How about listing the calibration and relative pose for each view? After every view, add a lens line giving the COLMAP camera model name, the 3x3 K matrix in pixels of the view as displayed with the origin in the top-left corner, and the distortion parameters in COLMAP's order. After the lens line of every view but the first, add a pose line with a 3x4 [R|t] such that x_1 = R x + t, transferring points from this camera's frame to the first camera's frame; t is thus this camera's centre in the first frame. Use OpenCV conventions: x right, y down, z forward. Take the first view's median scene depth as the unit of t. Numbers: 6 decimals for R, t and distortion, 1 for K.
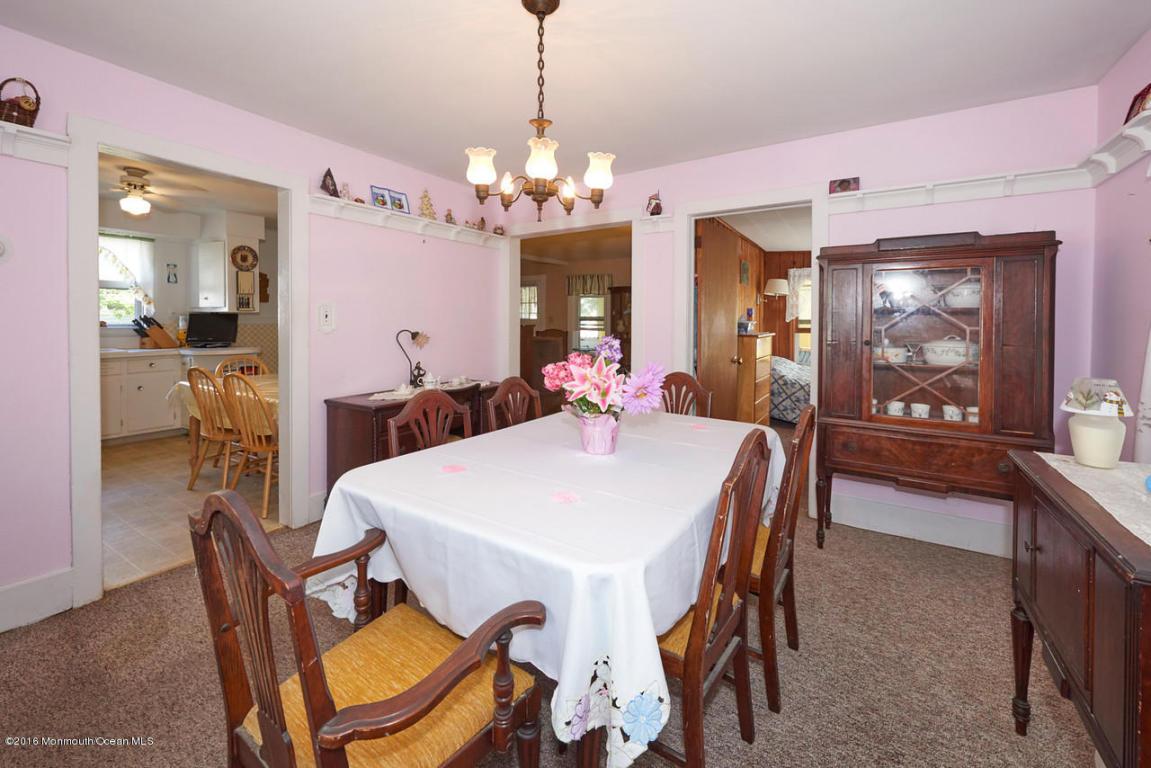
lens RADIAL K [[465.5, 0, 574.2], [0, 465.5, 328.8], [0, 0, 1]] dist [-0.002765, -0.000187]
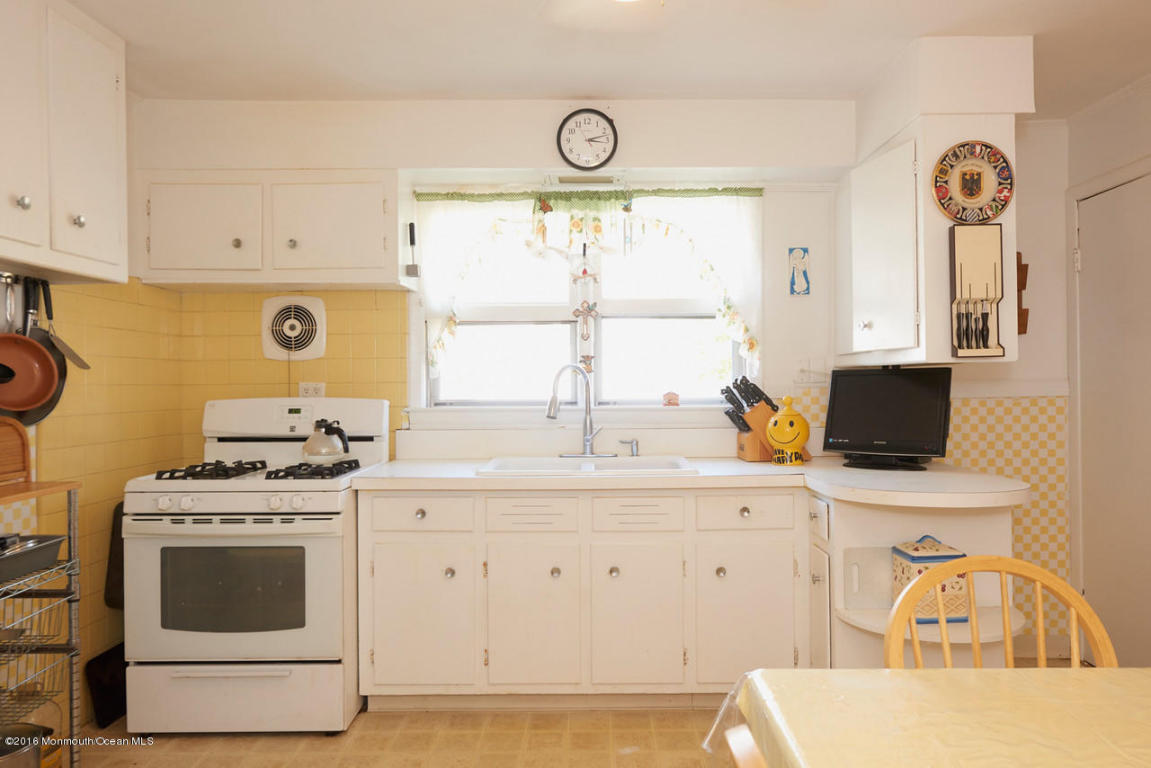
lens RADIAL K [[818.0, 0, 575.3], [0, 818.0, 382.0], [0, 0, 1]] dist [-0.003645, -0.000982]
pose [[0.513294, -0.010746, -0.858146, -0.379884], [-0.000994, 0.999913, -0.013116, -0.015323], [0.858212, 0.007586, 0.513239, 0.496590]]
